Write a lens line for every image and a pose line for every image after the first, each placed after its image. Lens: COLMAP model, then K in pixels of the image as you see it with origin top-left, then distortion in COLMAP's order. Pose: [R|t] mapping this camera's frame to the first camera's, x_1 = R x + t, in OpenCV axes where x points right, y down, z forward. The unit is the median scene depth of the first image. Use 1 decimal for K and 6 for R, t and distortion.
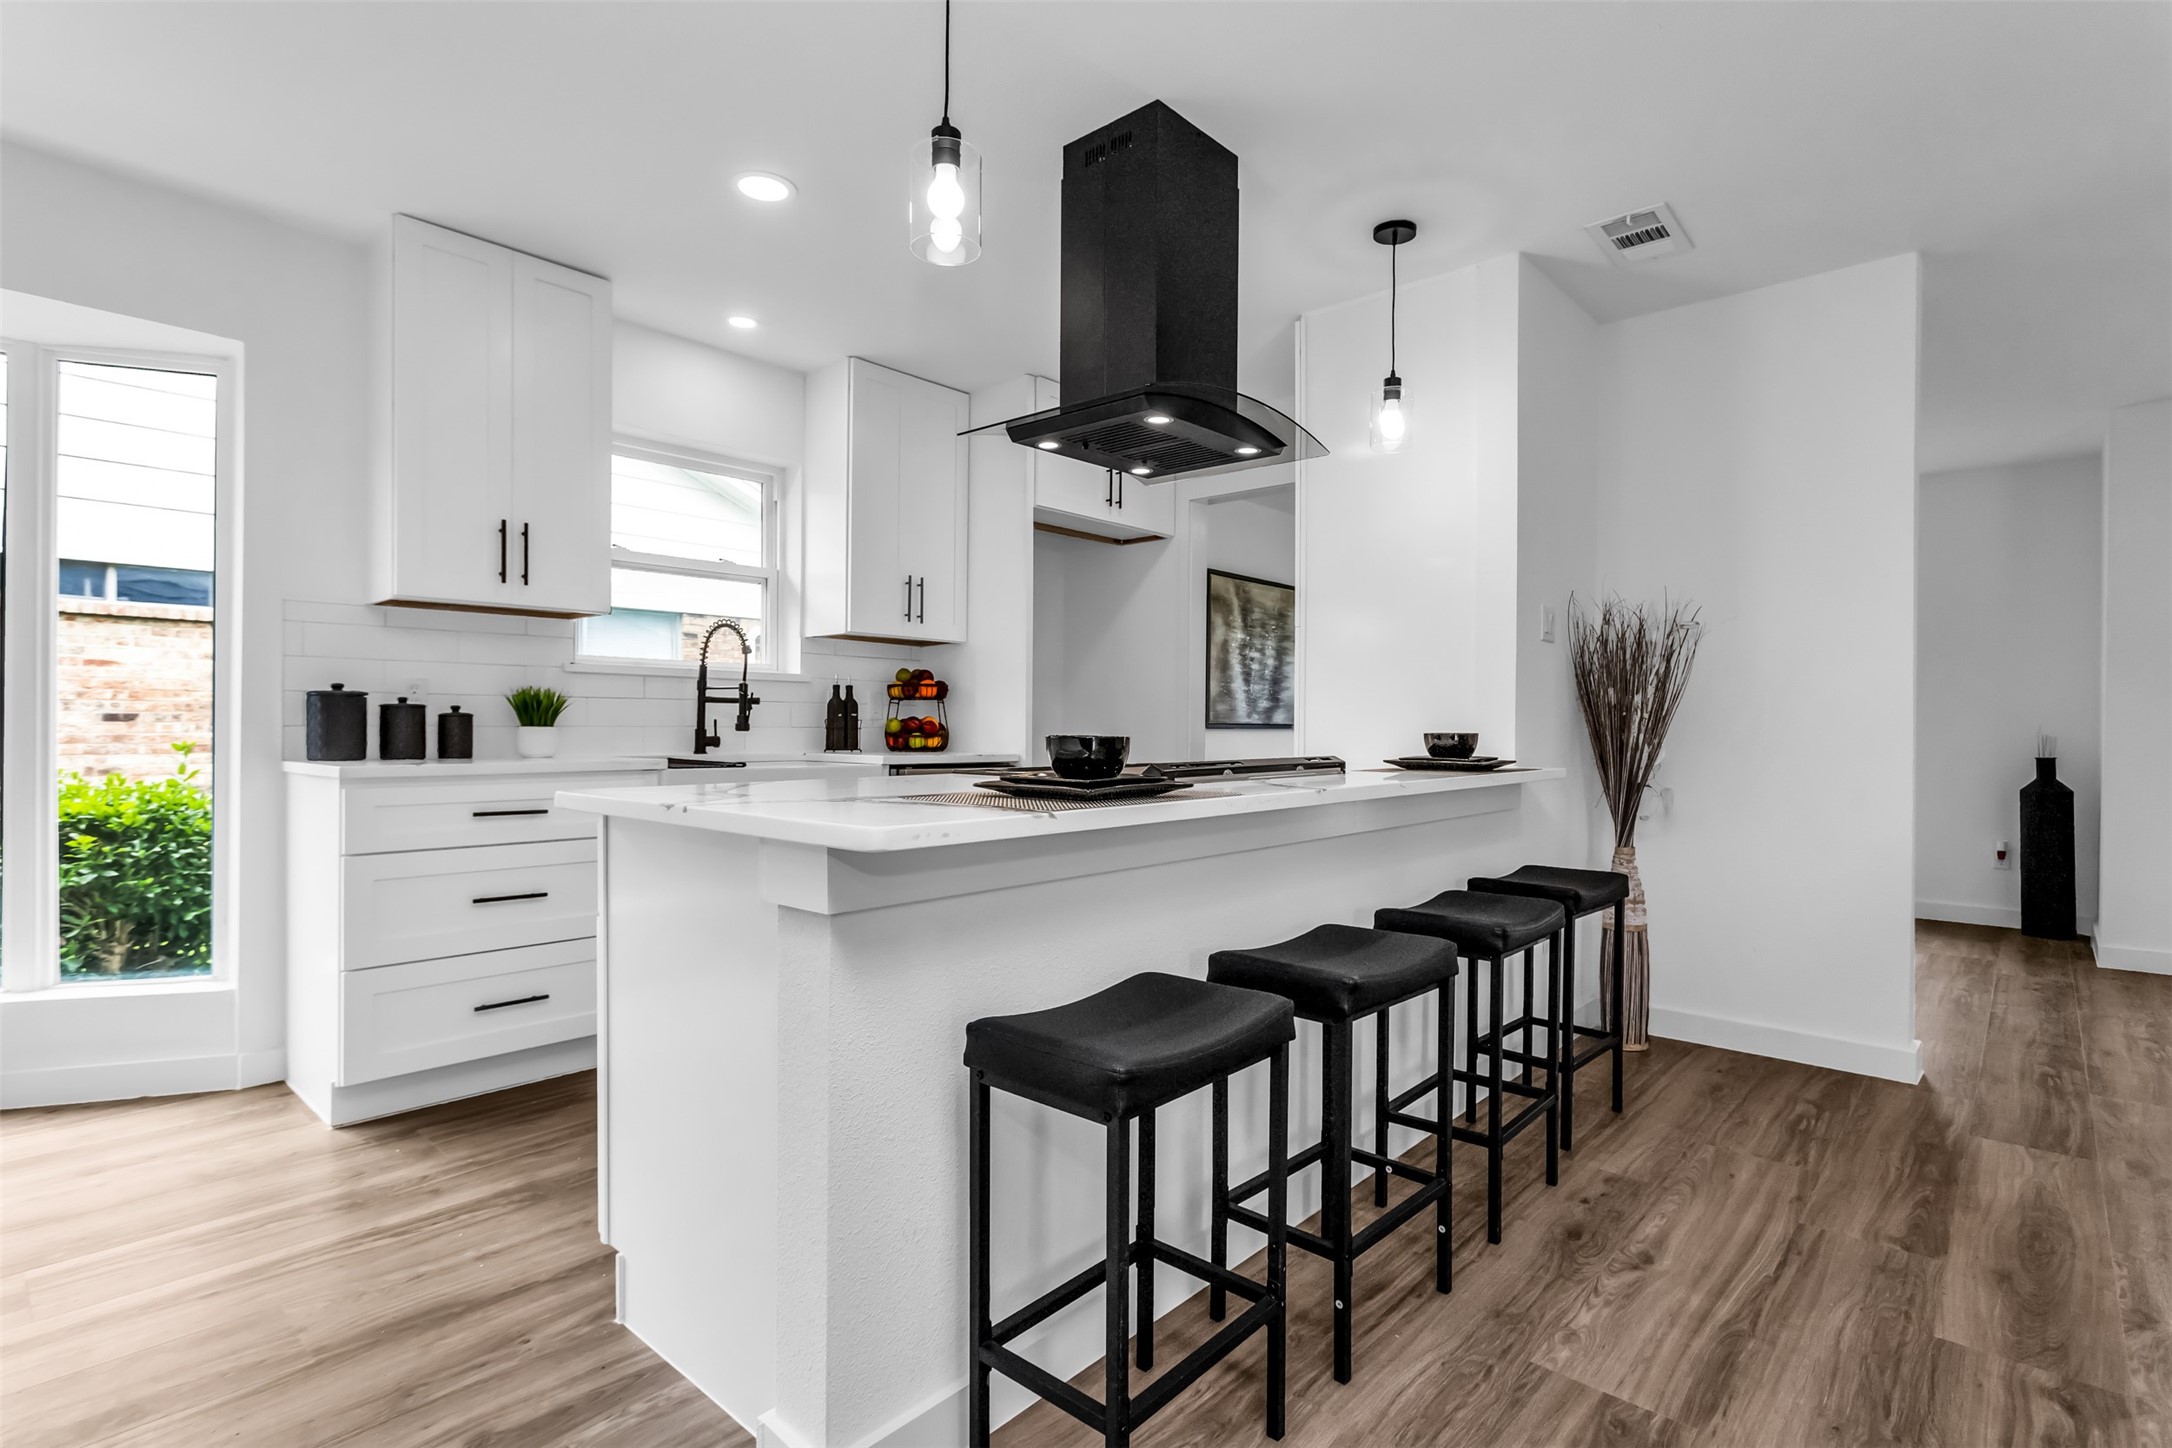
lens RADIAL K [[1049.8, 0, 1089.3], [0, 1049.8, 727.9], [0, 0, 1]] dist [-0.001031, 0.000378]
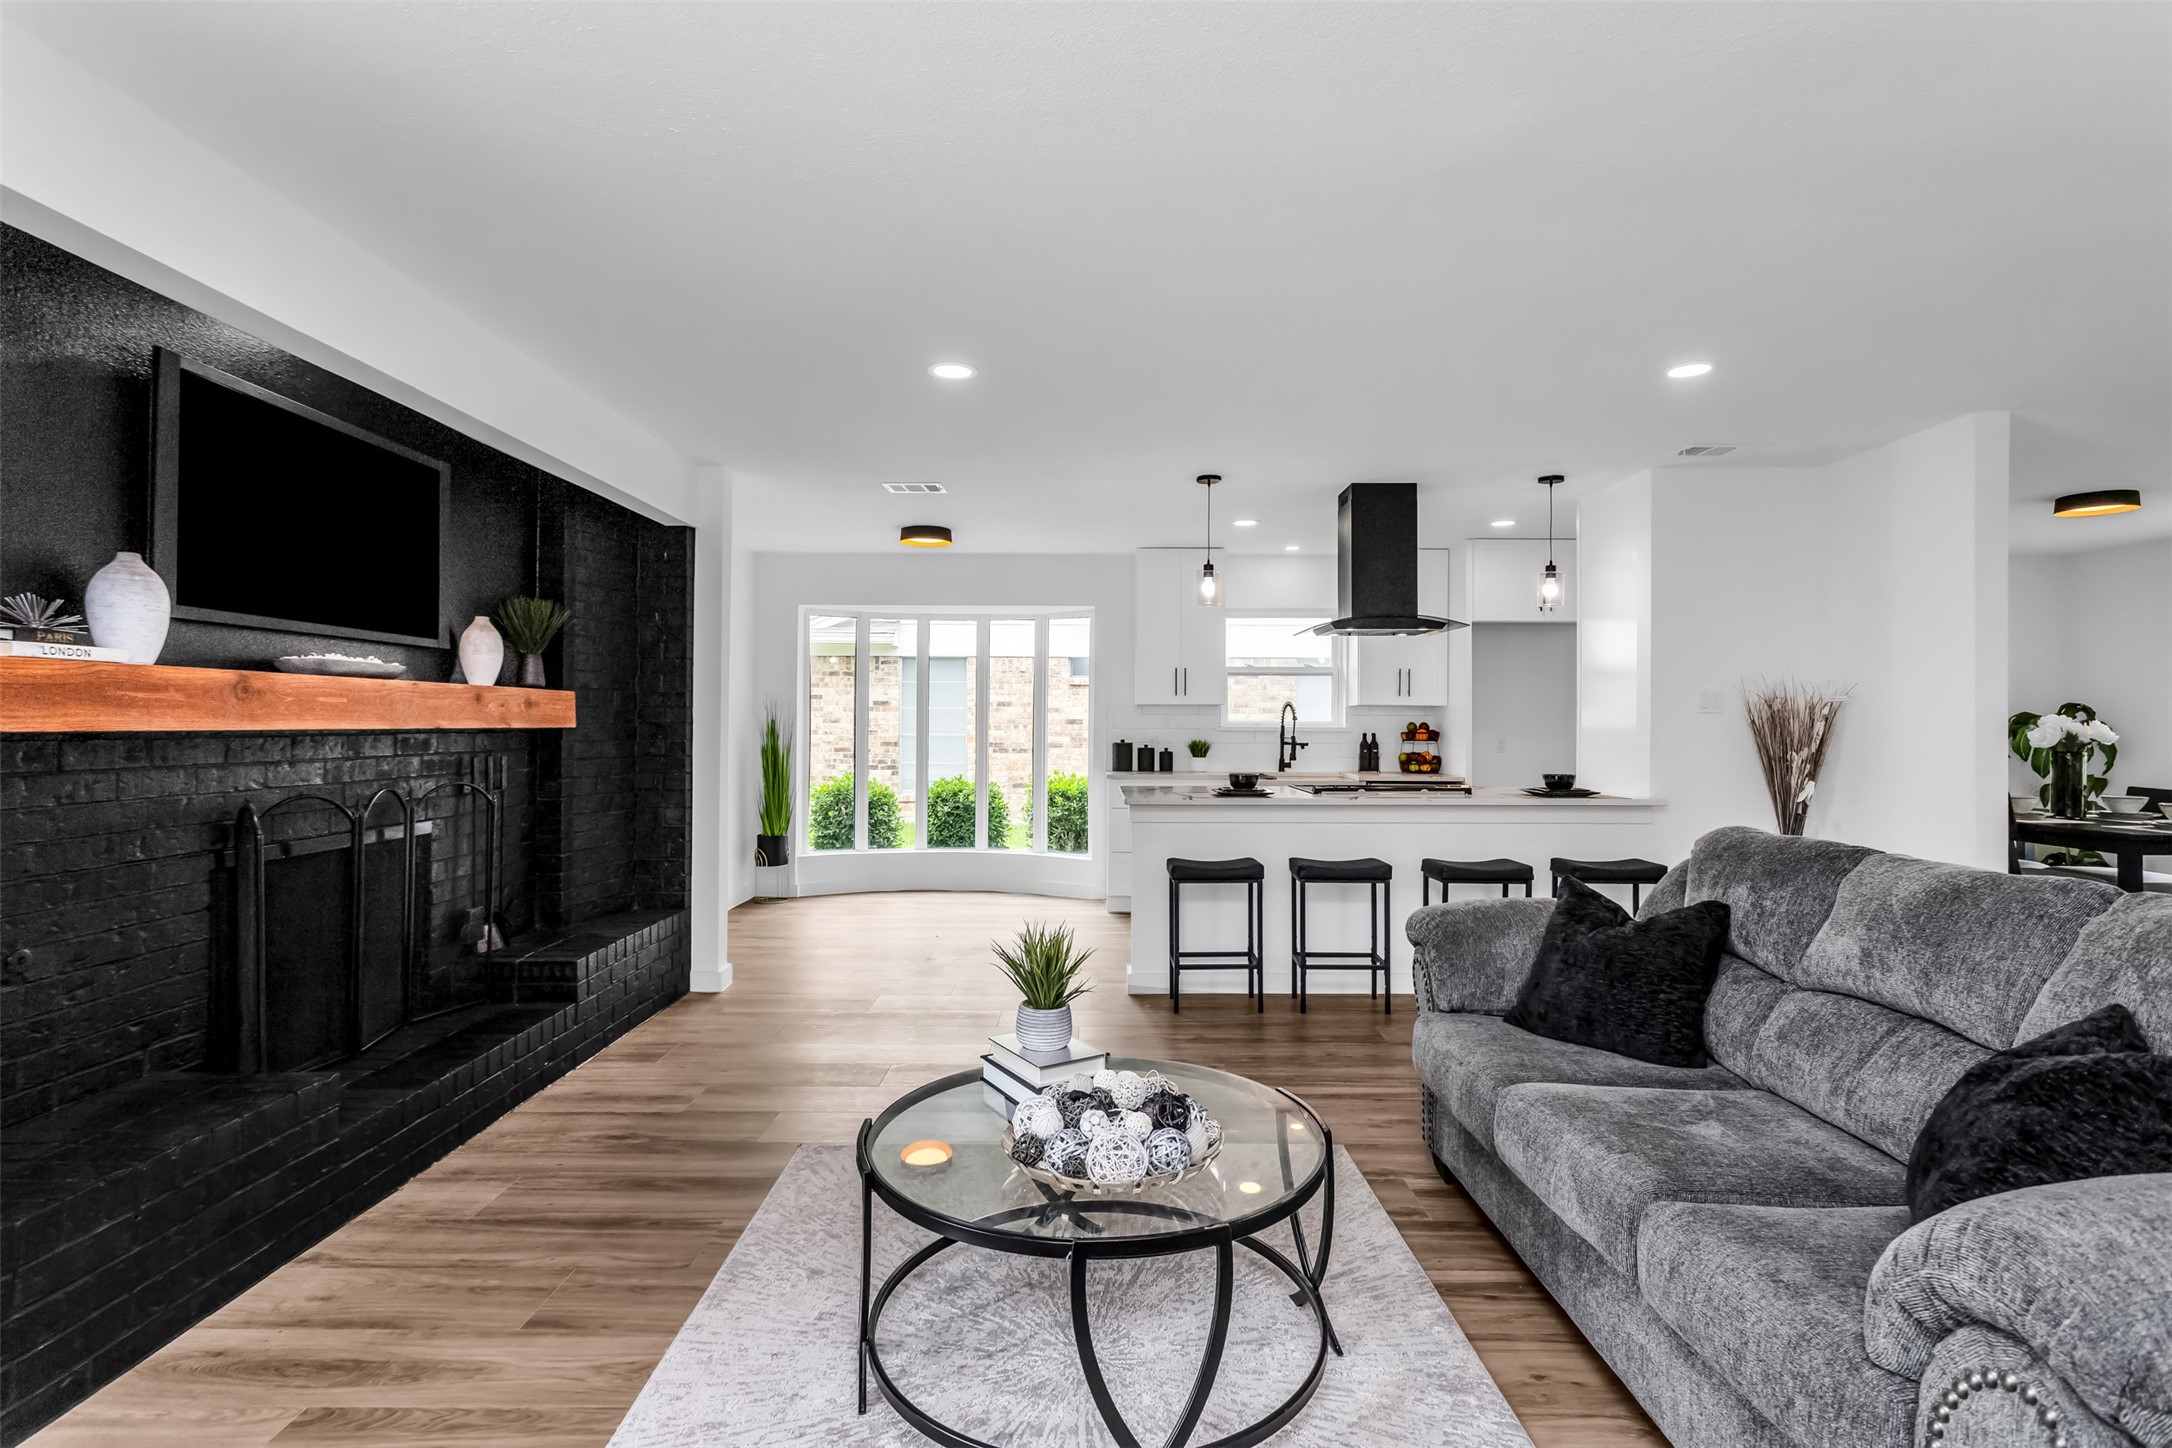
lens RADIAL K [[1049.8, 0, 1089.3], [0, 1049.8, 727.9], [0, 0, 1]] dist [-0.001031, 0.000378]
pose [[0.665178, -0.001795, -0.746682, 0.822342], [-0.001975, 0.999989, -0.004164, -0.045997], [0.746682, 0.004244, 0.665168, -0.533685]]
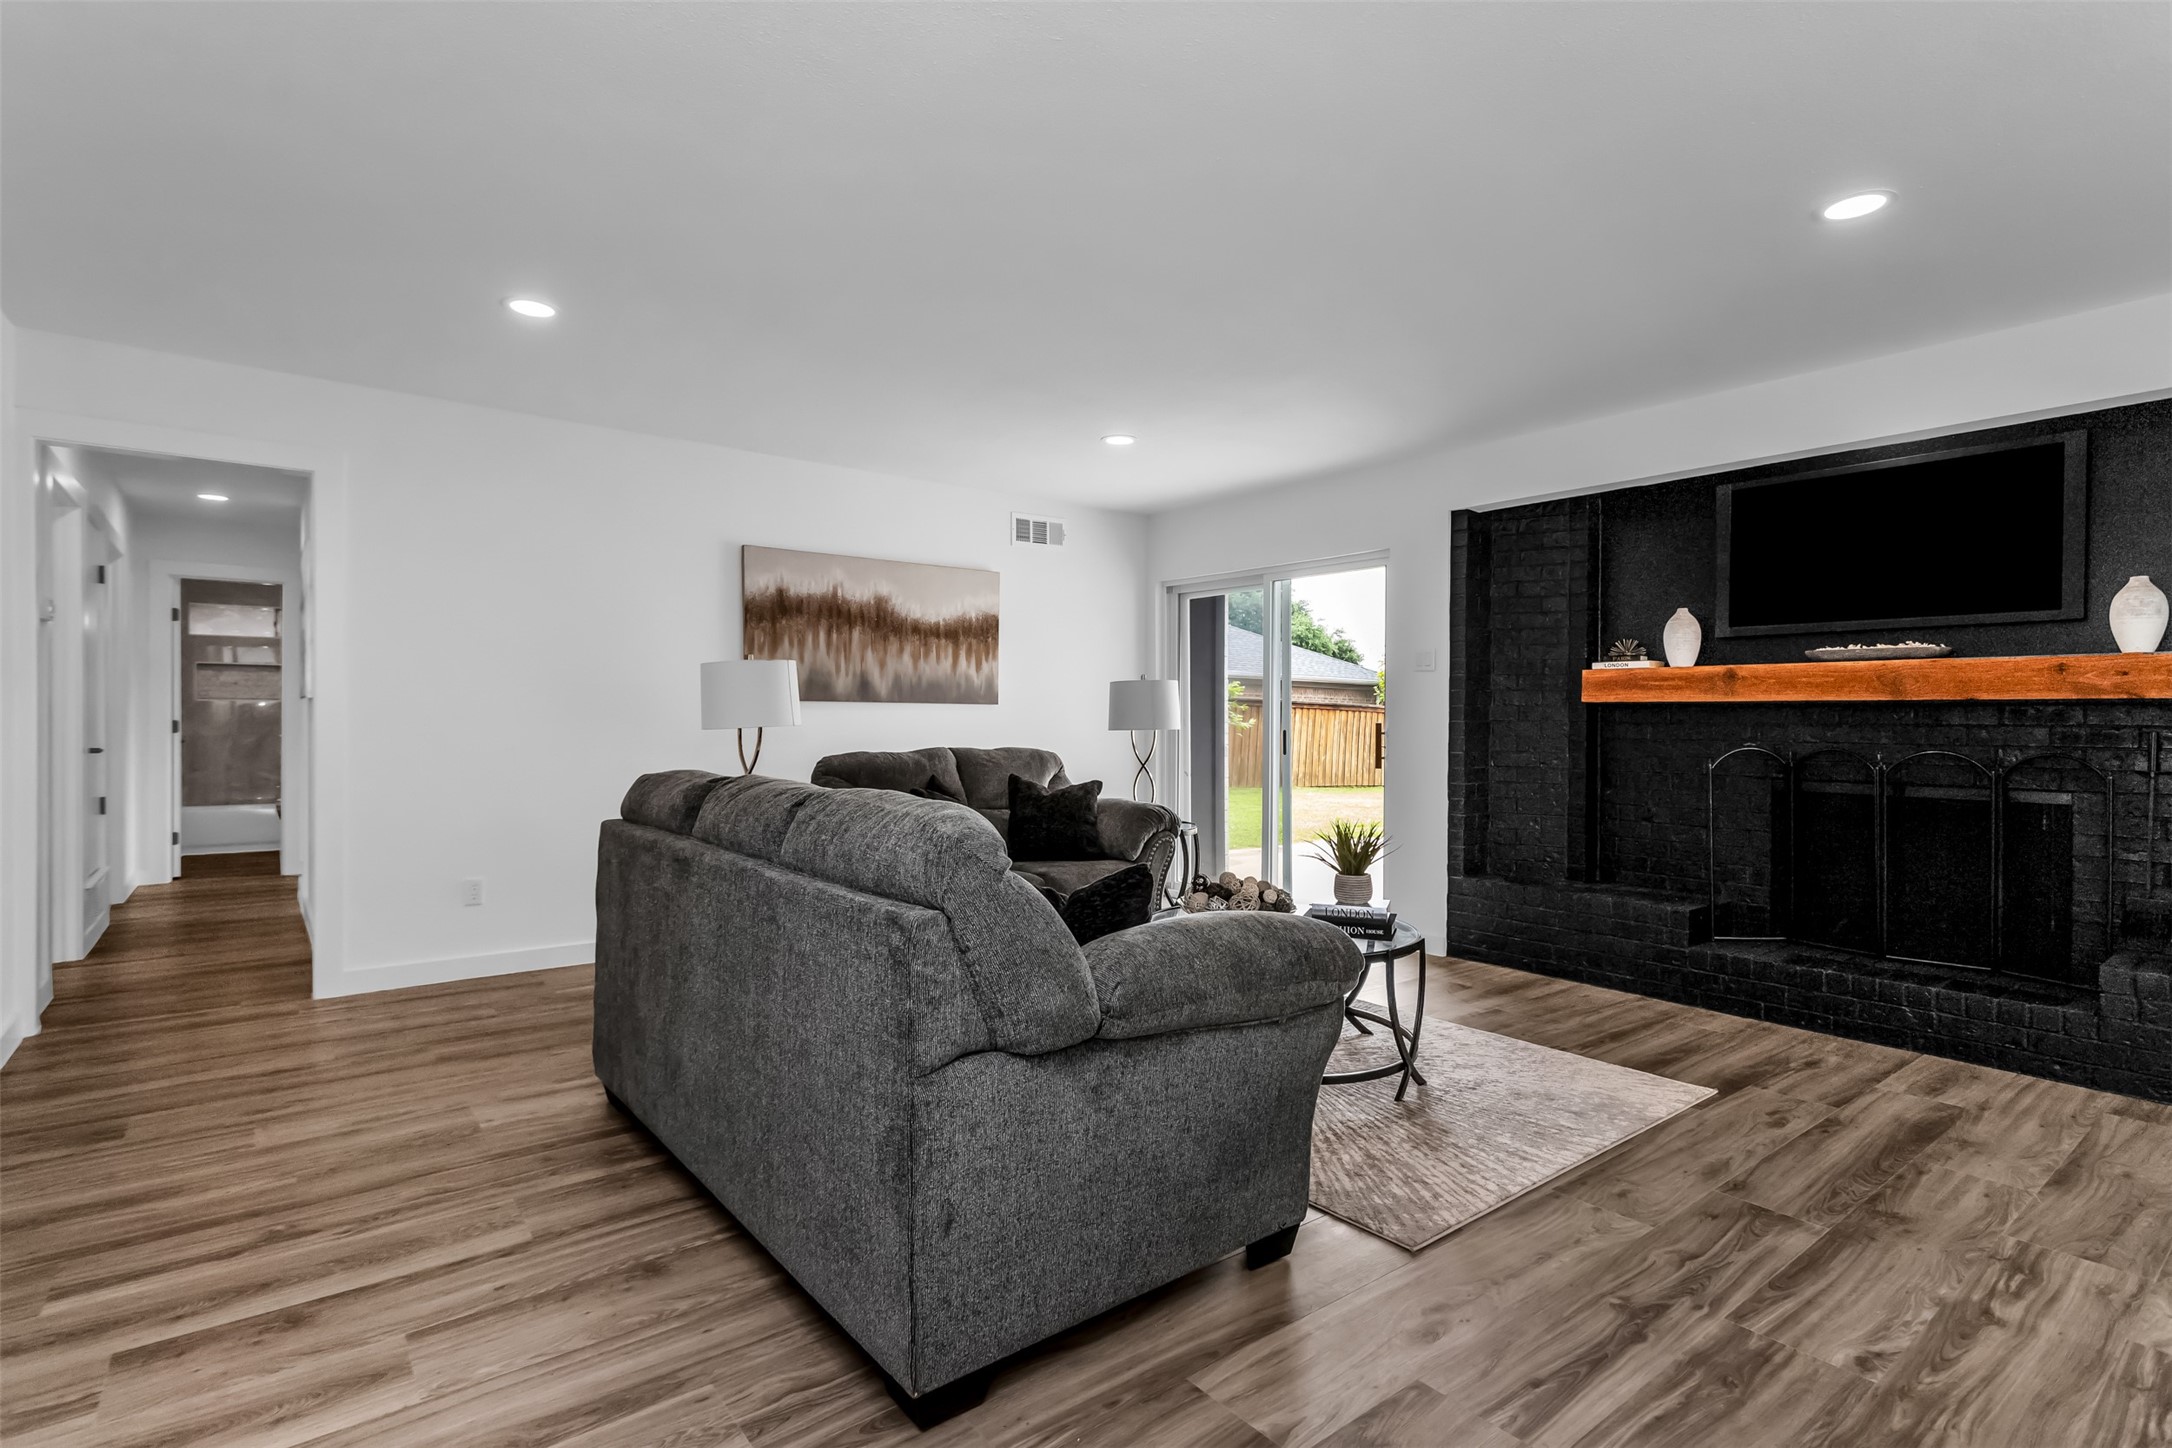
lens RADIAL K [[1046.8, 0, 1082.9], [0, 1046.8, 718.9], [0, 0, 1]] dist [0.001198, 0.000019]
pose [[-0.985419, -0.015788, 0.169412, 0.437753], [-0.014877, 0.999867, 0.006646, -0.024555], [-0.169494, 0.004028, -0.985523, 0.750278]]
